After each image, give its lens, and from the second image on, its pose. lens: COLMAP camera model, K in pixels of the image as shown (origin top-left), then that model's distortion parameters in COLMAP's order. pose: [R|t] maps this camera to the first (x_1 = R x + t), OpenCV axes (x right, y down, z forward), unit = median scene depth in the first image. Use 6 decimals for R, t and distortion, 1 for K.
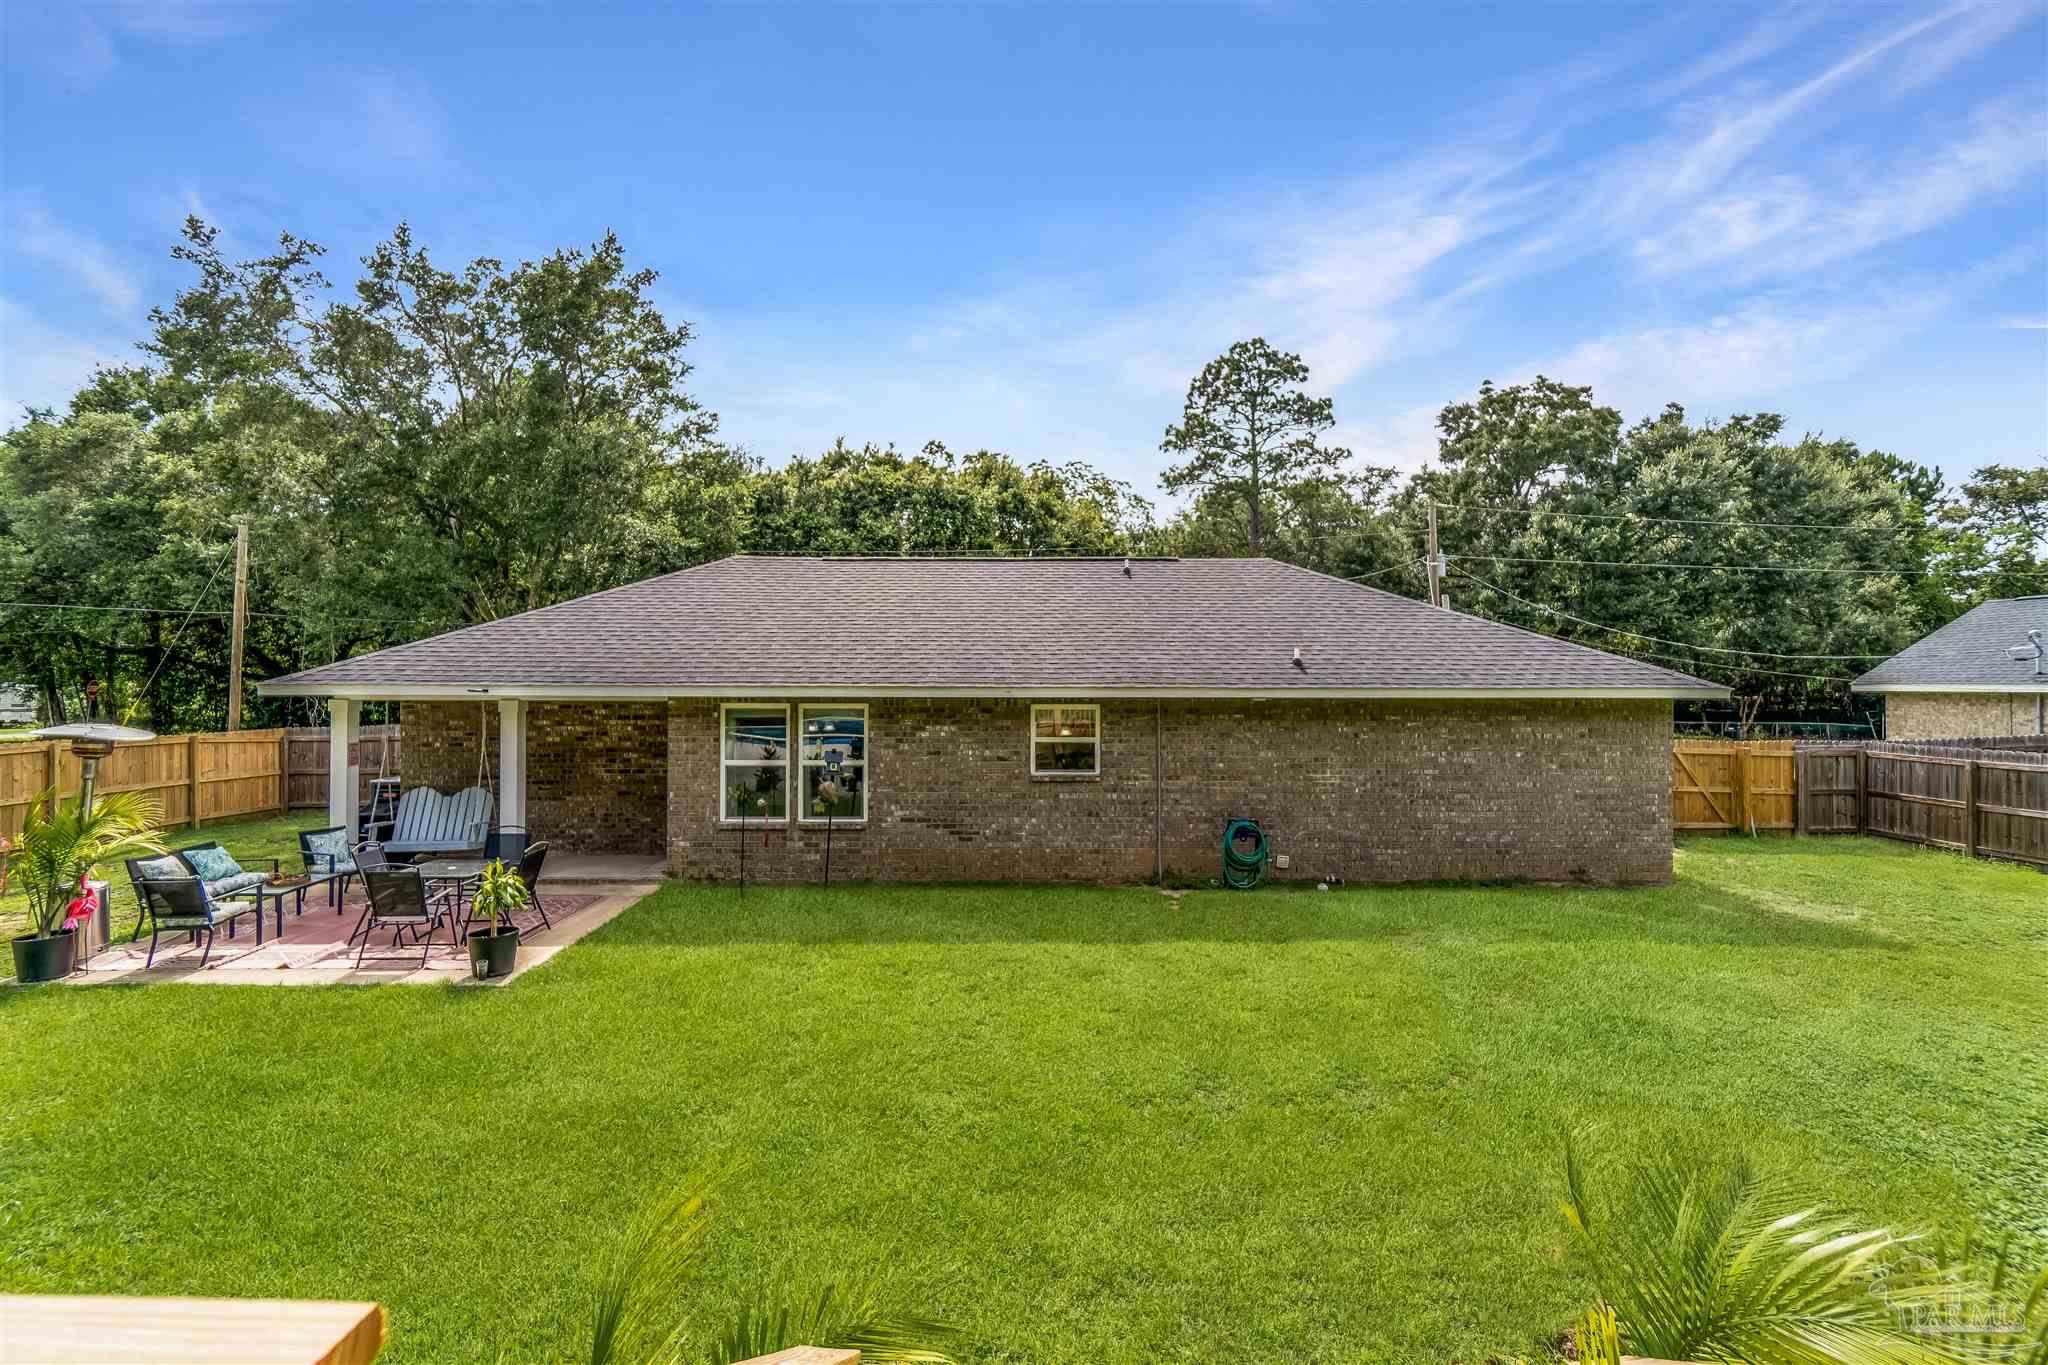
lens RADIAL K [[883.4, 0, 1024.0], [0, 883.4, 682.5], [0, 0, 1]] dist [-0.001486, 0.000269]
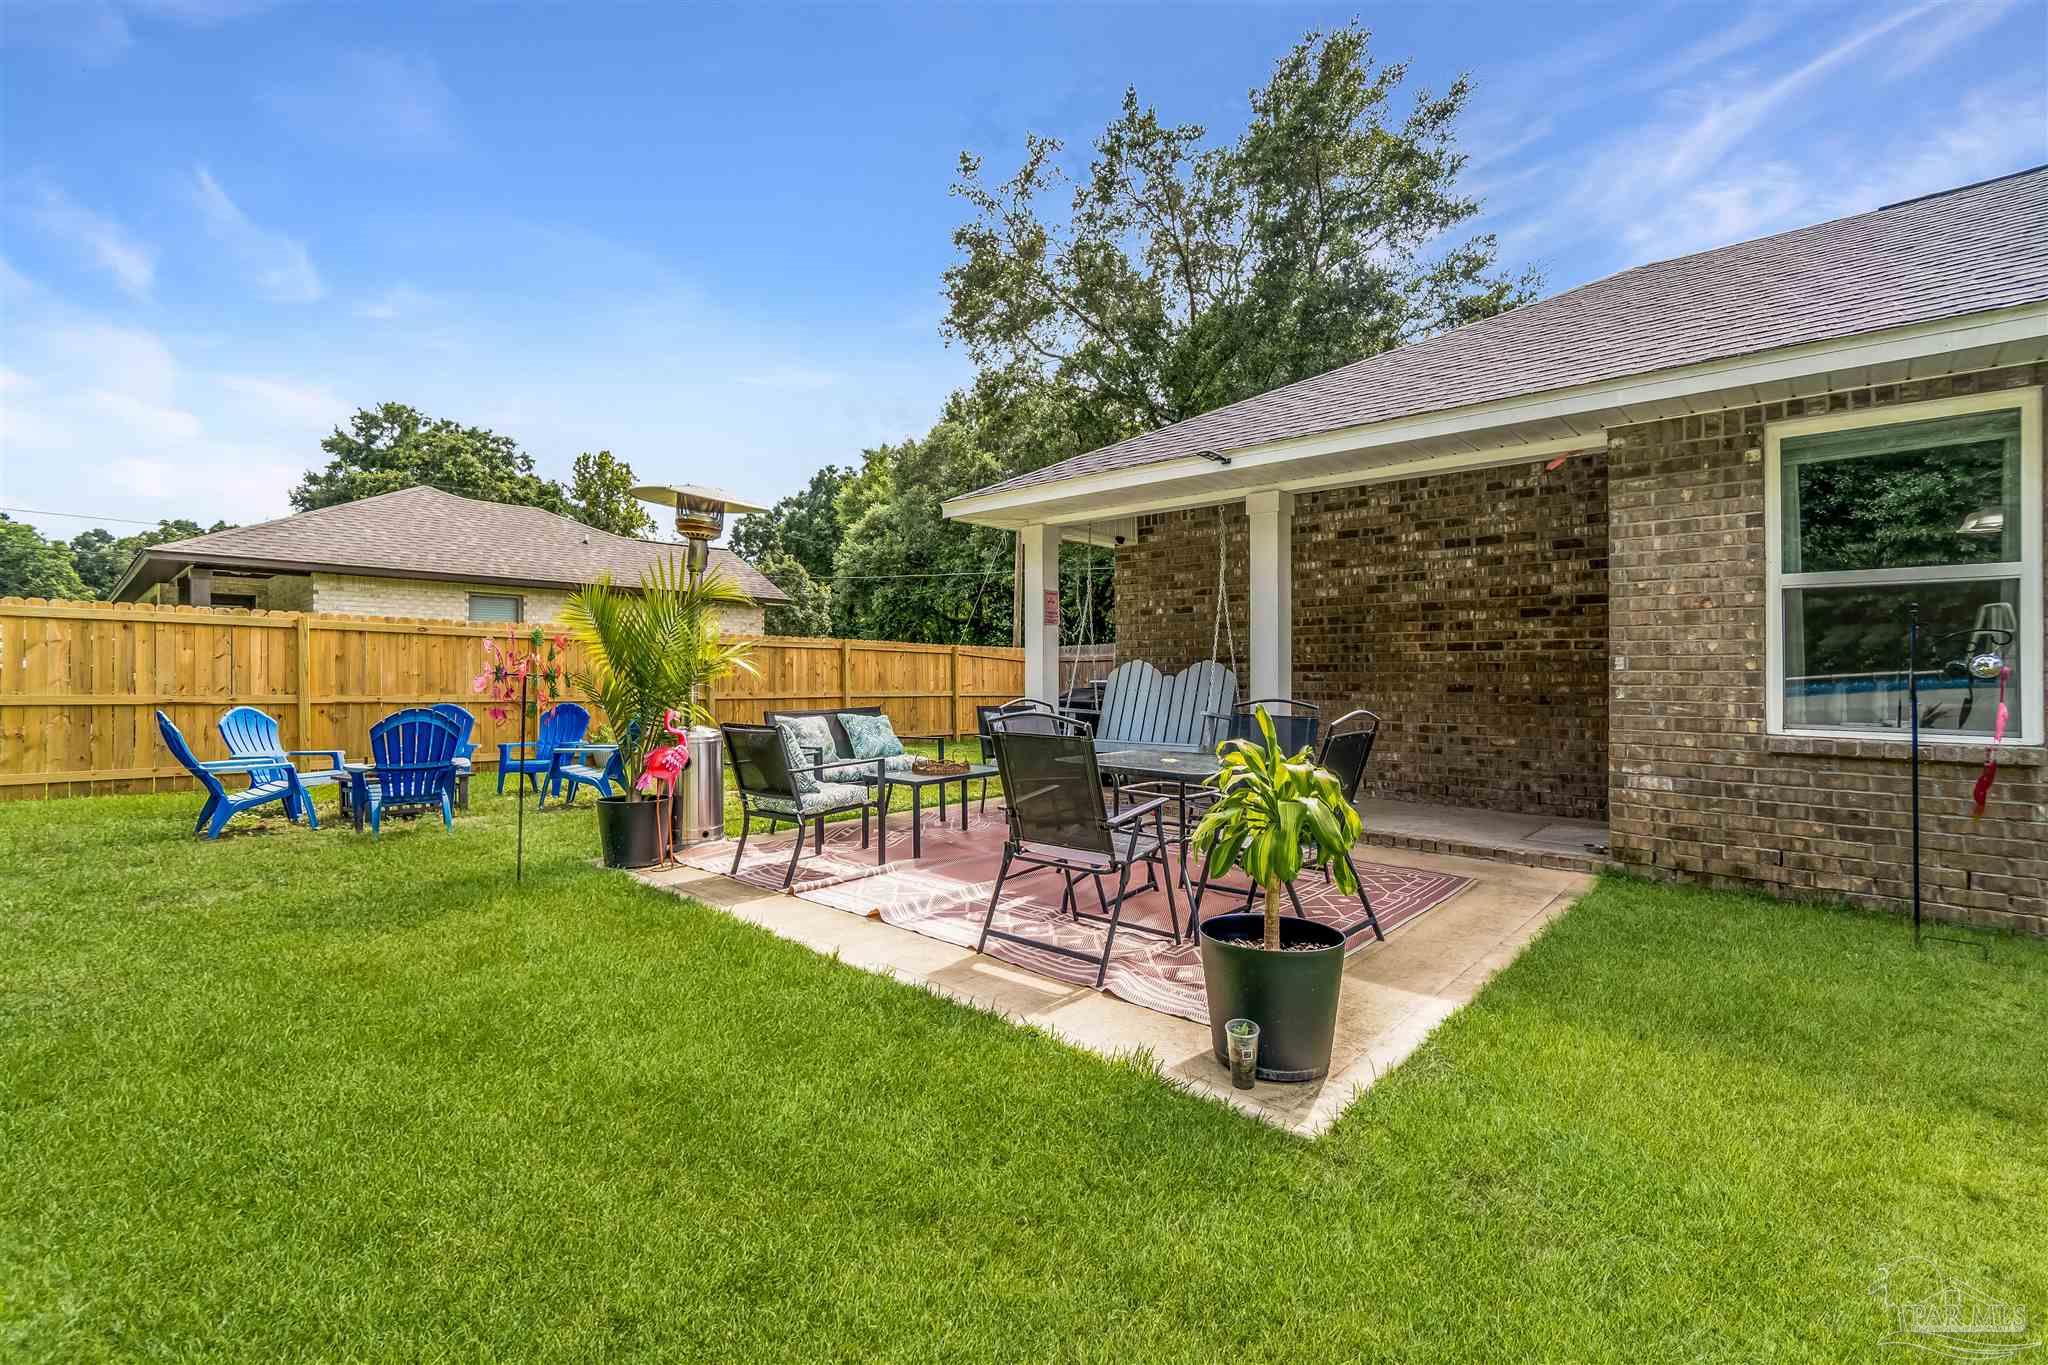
lens RADIAL K [[889.5, 0, 996.8], [0, 889.5, 652.5], [0, 0, 1]] dist [-0.003509, -0.000248]
pose [[0.706855, -0.017918, -0.707132, -0.275128], [-0.000740, 0.999660, -0.026071, 0.118274], [0.707358, 0.018952, 0.706601, 0.436421]]
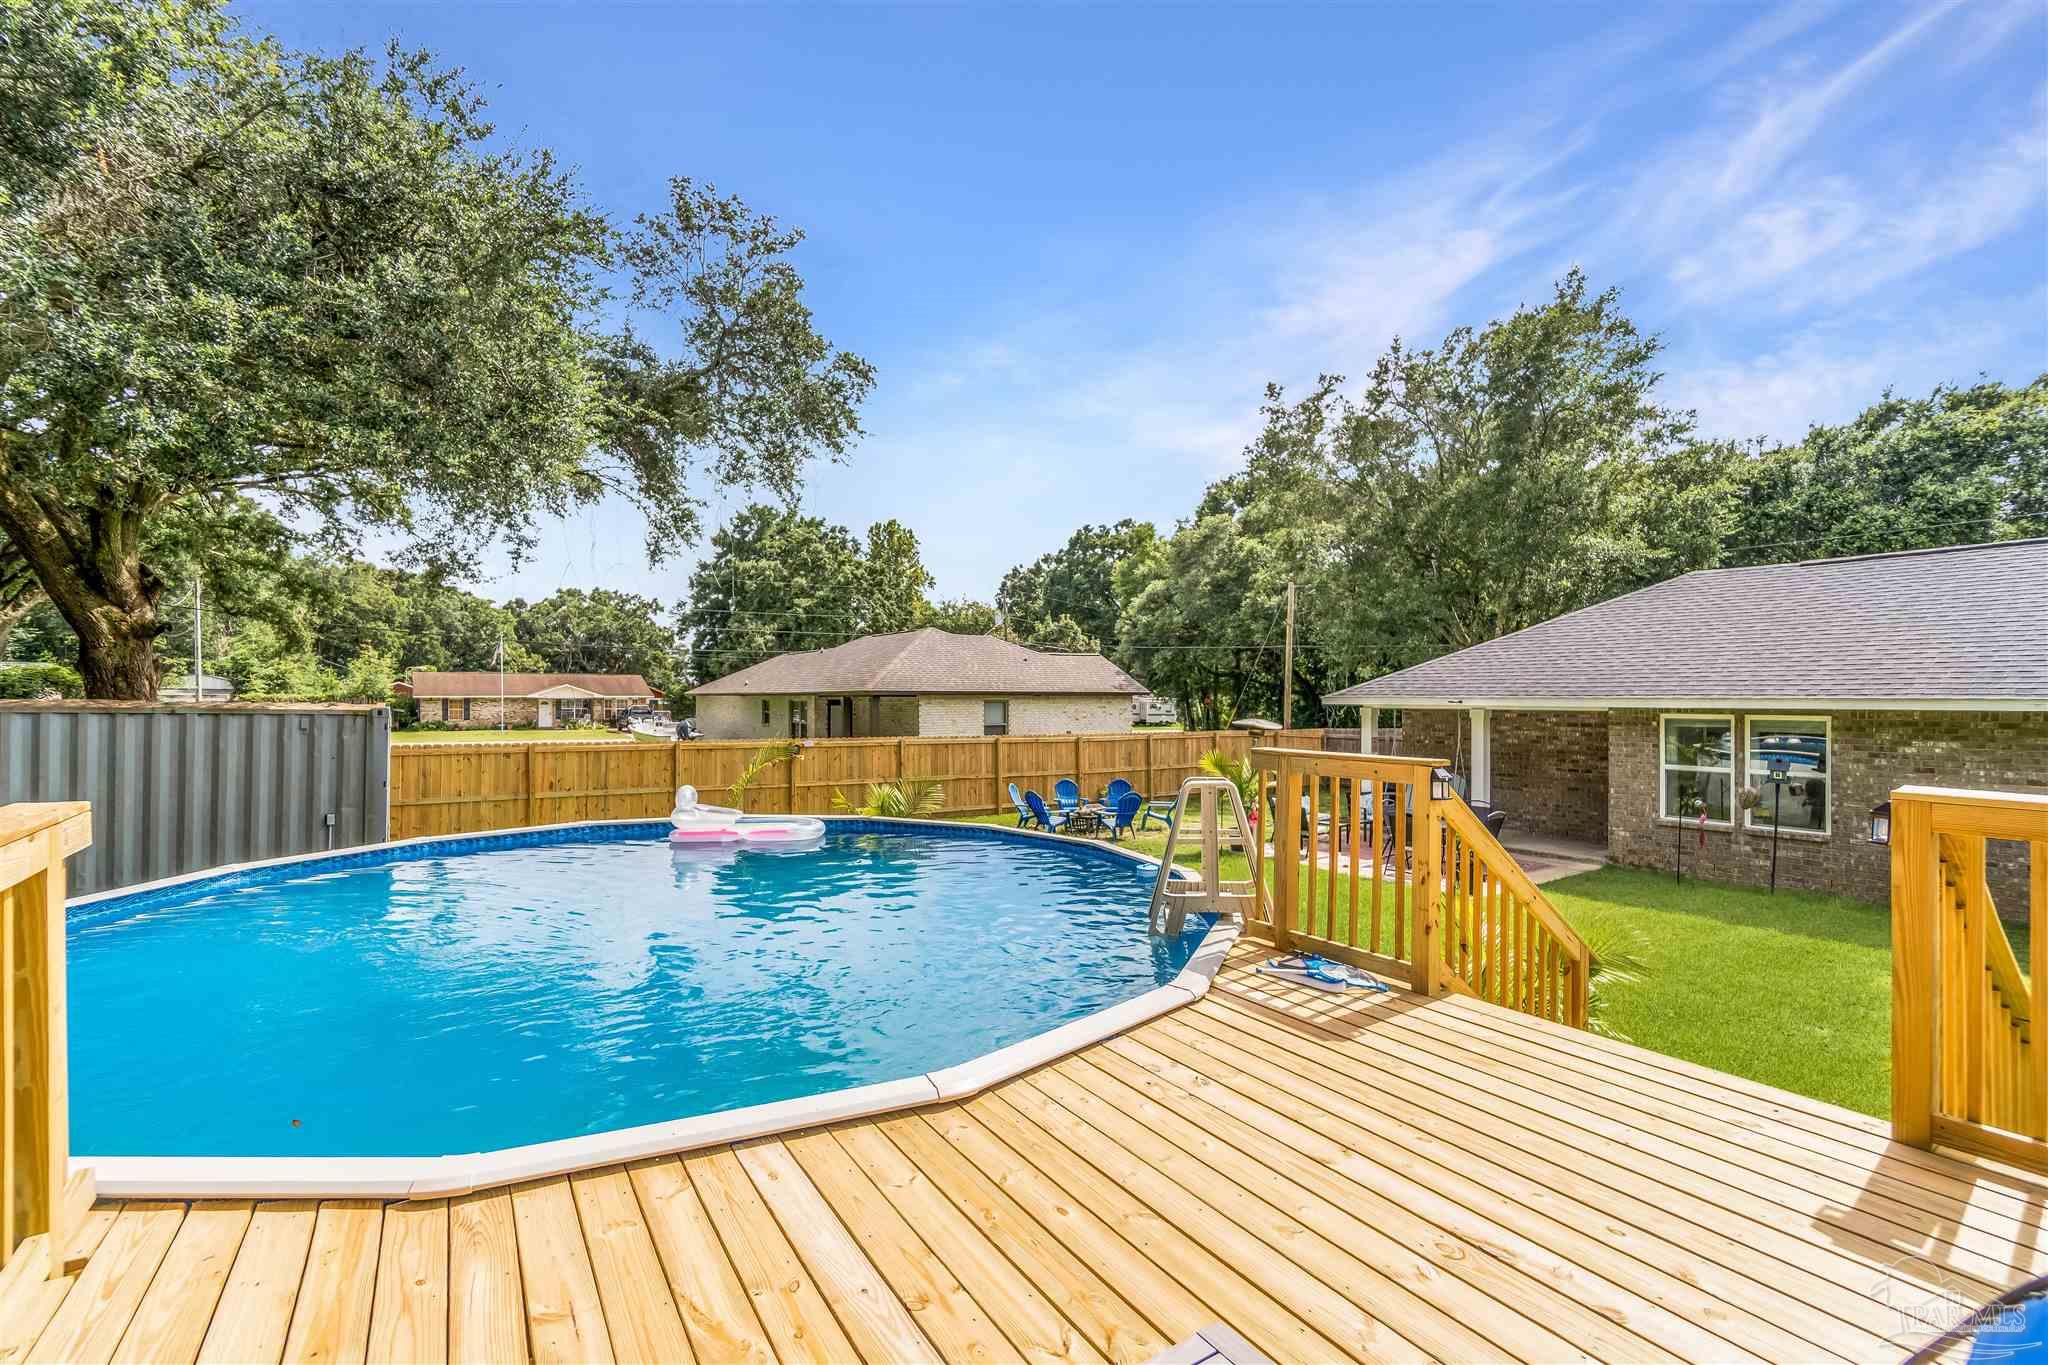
lens RADIAL K [[906.4, 0, 995.6], [0, 906.4, 694.1], [0, 0, 1]] dist [-0.001617, -0.000224]
pose [[0.521813, -0.004689, -0.853047, 0.179710], [0.003638, 0.999988, -0.003271, -0.000796], [0.853052, -0.001397, 0.521824, -0.293630]]
